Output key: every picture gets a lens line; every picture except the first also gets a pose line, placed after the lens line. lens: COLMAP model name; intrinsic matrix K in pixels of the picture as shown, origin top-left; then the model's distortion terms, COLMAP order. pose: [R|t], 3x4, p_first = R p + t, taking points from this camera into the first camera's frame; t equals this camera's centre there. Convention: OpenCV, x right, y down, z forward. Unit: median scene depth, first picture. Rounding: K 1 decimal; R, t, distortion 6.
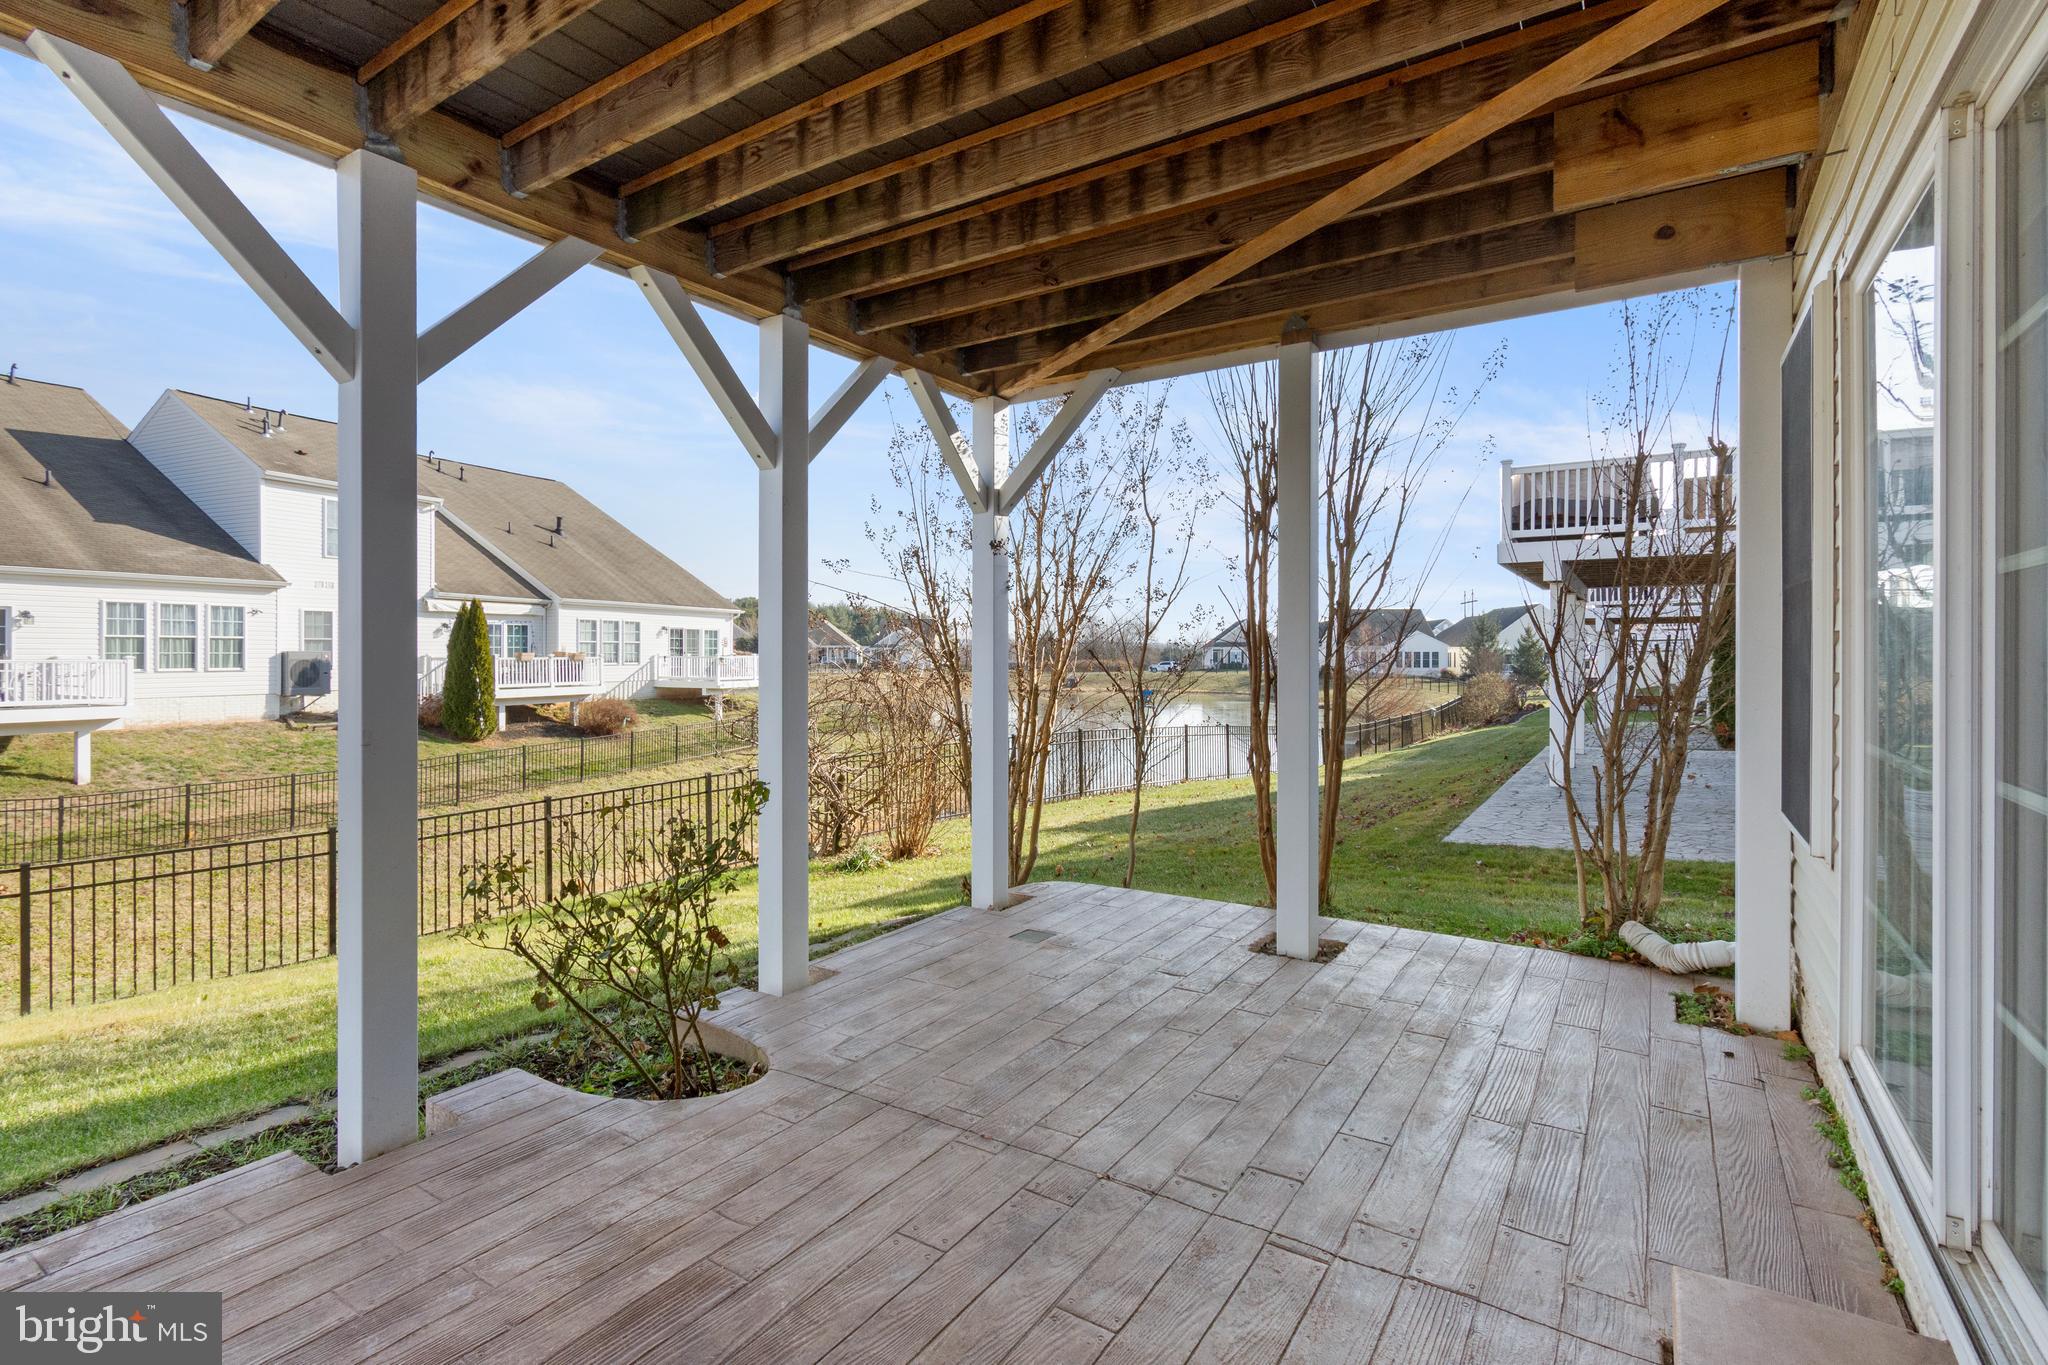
lens RADIAL K [[957.8, 0, 1025.7], [0, 957.8, 652.8], [0, 0, 1]] dist [0.000734, -0.000384]
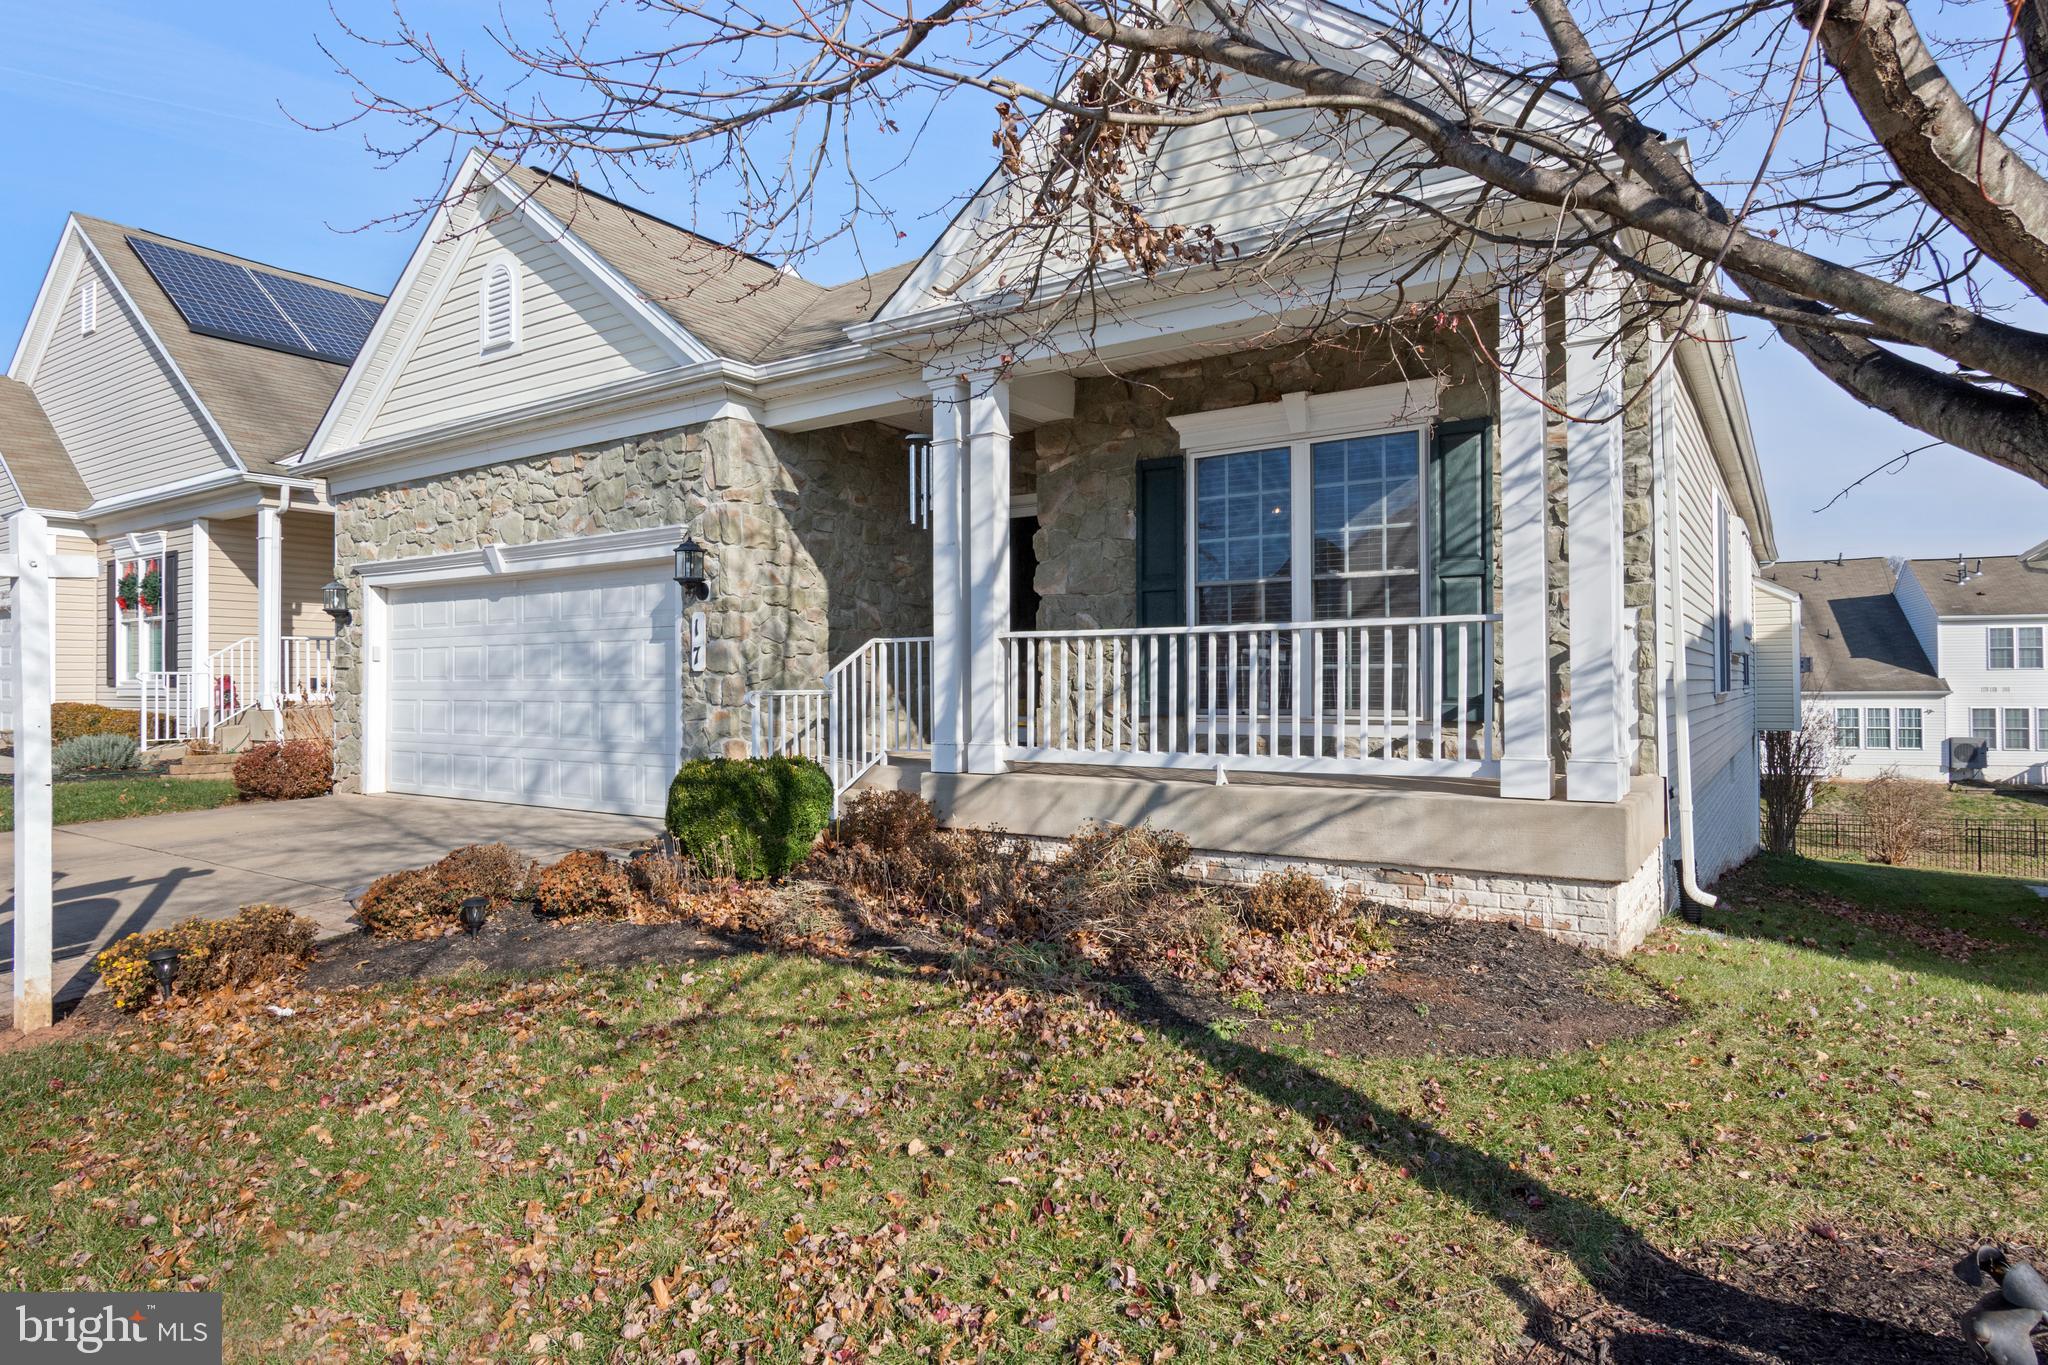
lens RADIAL K [[1166.2, 0, 1024.0], [0, 1166.2, 655.1], [0, 0, 1]] dist [0.001501, -0.000089]
pose [[-0.018432, -0.035521, -0.999199, 0.718426], [0.002420, 0.999364, -0.035572, -0.045875], [0.999827, -0.003074, -0.018334, -0.271724]]
